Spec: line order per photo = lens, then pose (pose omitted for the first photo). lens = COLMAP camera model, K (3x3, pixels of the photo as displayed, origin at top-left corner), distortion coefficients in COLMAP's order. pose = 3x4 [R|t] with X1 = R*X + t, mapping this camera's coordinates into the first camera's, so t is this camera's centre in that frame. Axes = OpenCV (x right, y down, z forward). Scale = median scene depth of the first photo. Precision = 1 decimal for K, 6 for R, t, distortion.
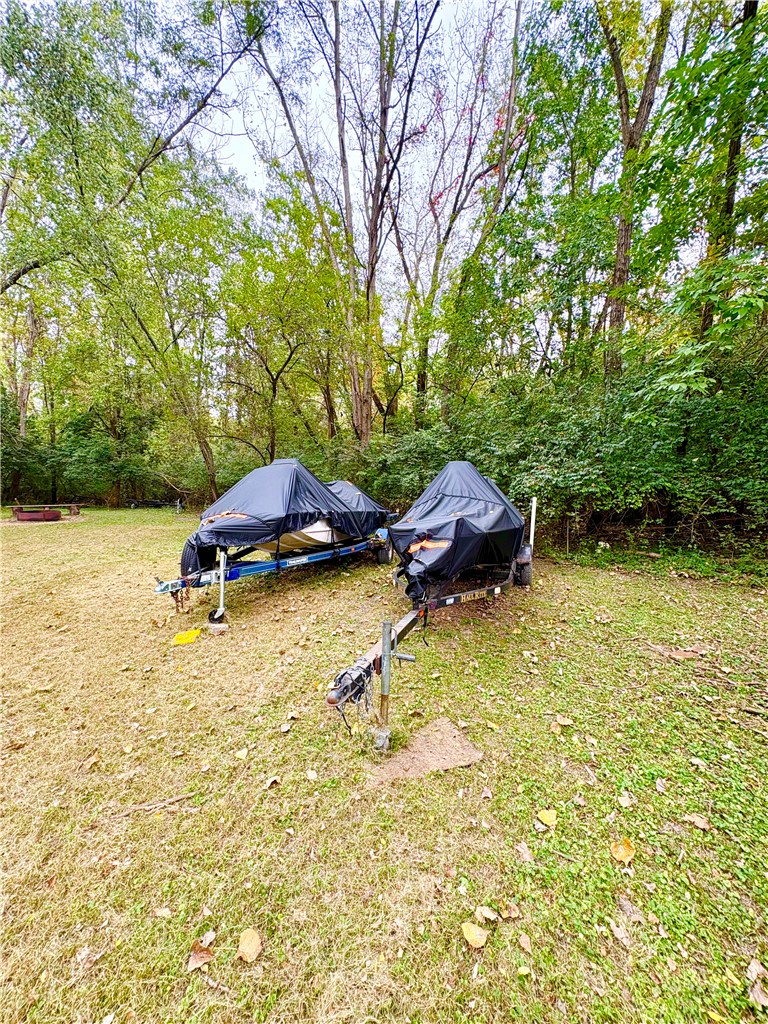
lens RADIAL K [[407.7, 0, 386.5], [0, 407.7, 517.6], [0, 0, 1]] dist [0.002038, -0.000635]
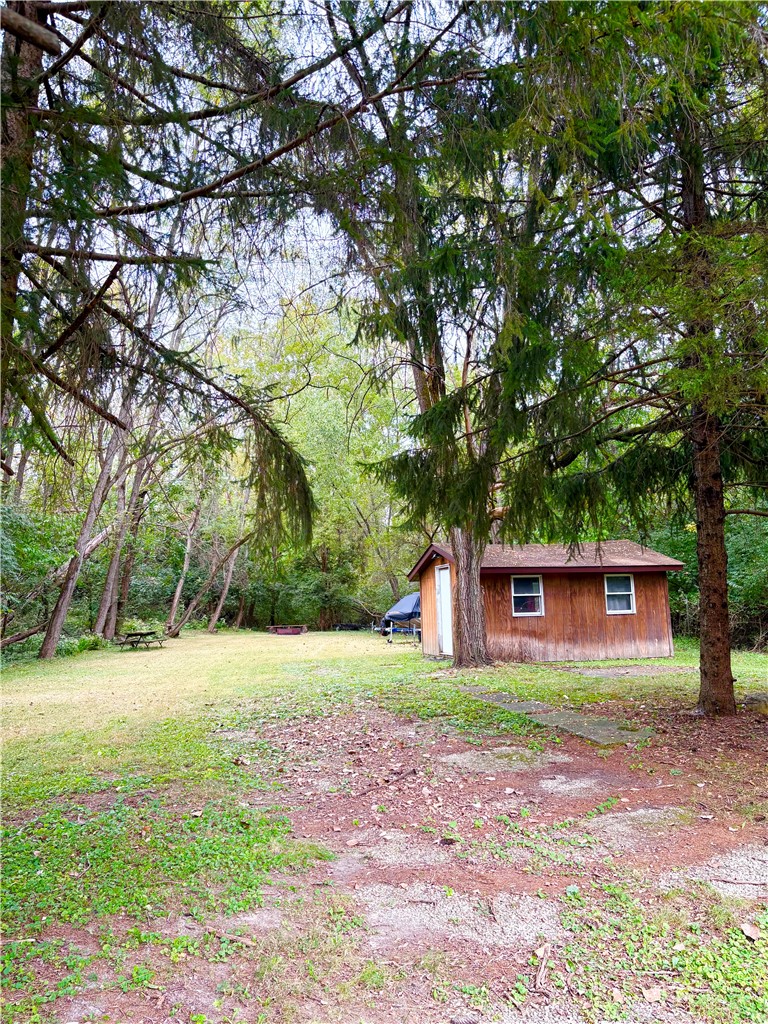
lens RADIAL K [[769.3, 0, 389.2], [0, 769.3, 513.9], [0, 0, 1]] dist [0.014676, 0.000450]
pose [[0.905707, -0.075847, -0.417064, 0.700283], [-0.013479, 0.978212, -0.207169, 0.158832], [0.423691, 0.193256, 0.884951, -1.457652]]
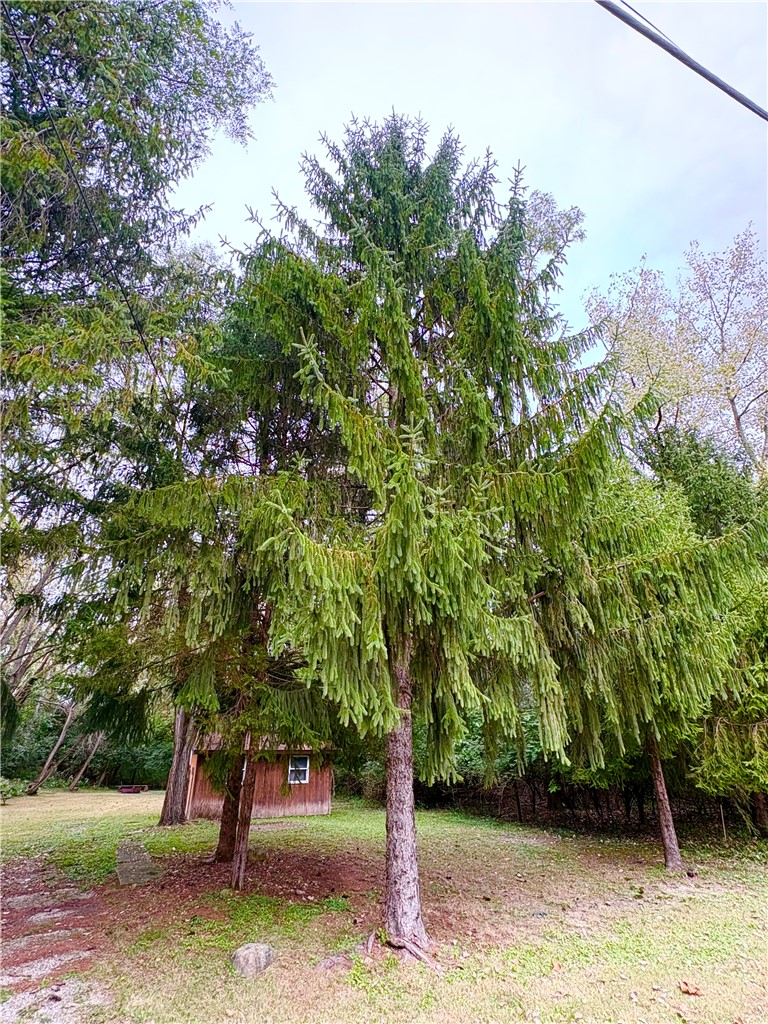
lens RADIAL K [[504.0, 0, 385.9], [0, 504.0, 510.5], [0, 0, 1]] dist [0.001876, -0.001706]
pose [[0.972089, -0.118595, -0.202431, 1.089750], [-0.007030, 0.847719, -0.530399, 0.142795], [0.234507, 0.517018, 0.823225, -1.534898]]
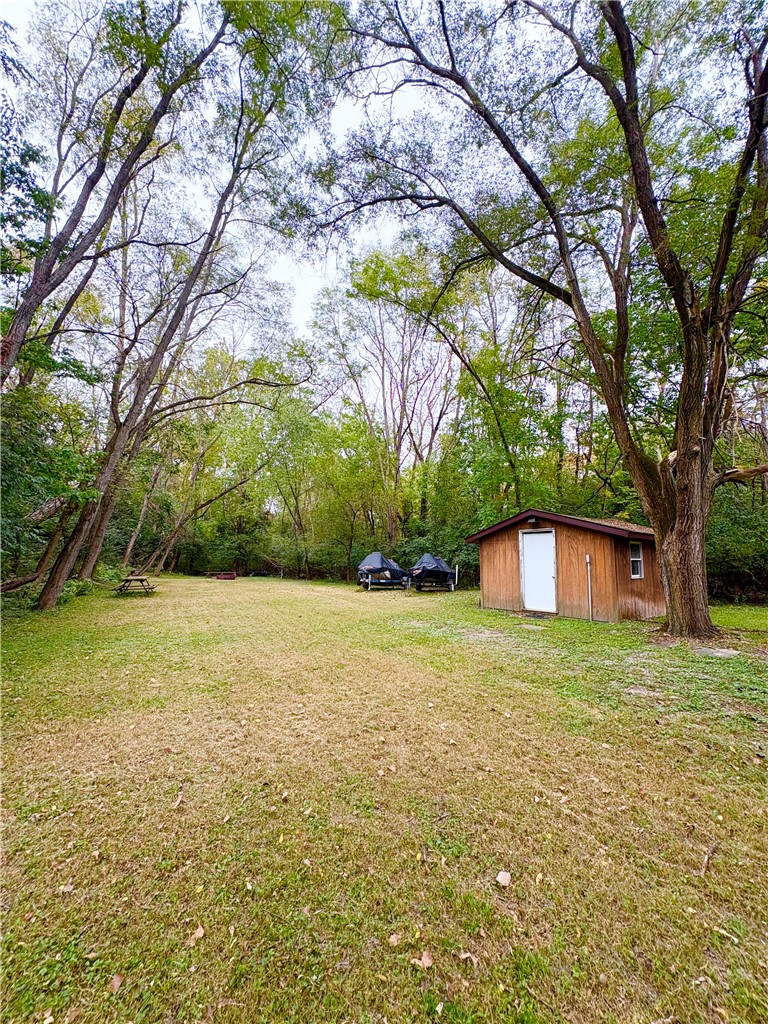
lens RADIAL K [[407.7, 0, 385.3], [0, 407.7, 512.2], [0, 0, 1]] dist [0.002038, -0.000635]
pose [[0.999480, 0.004054, -0.031981, -0.031913], [-0.010775, 0.977016, -0.212892, 0.105659], [0.030382, 0.213126, 0.976552, -1.000322]]
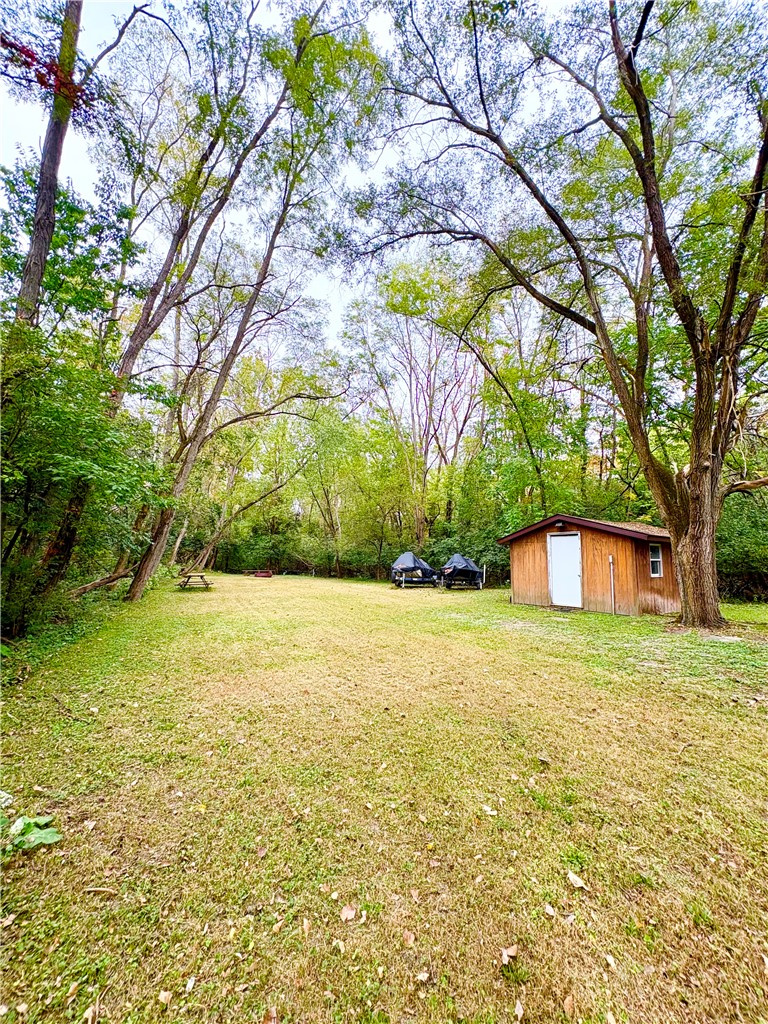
lens RADIAL K [[407.7, 0, 384.6], [0, 407.7, 511.1], [0, 0, 1]] dist [0.002038, -0.000635]
pose [[0.996742, 0.003137, -0.080591, -0.075366], [-0.020384, 0.976600, -0.214093, 0.117171], [0.078033, 0.215039, 0.973483, -1.103132]]
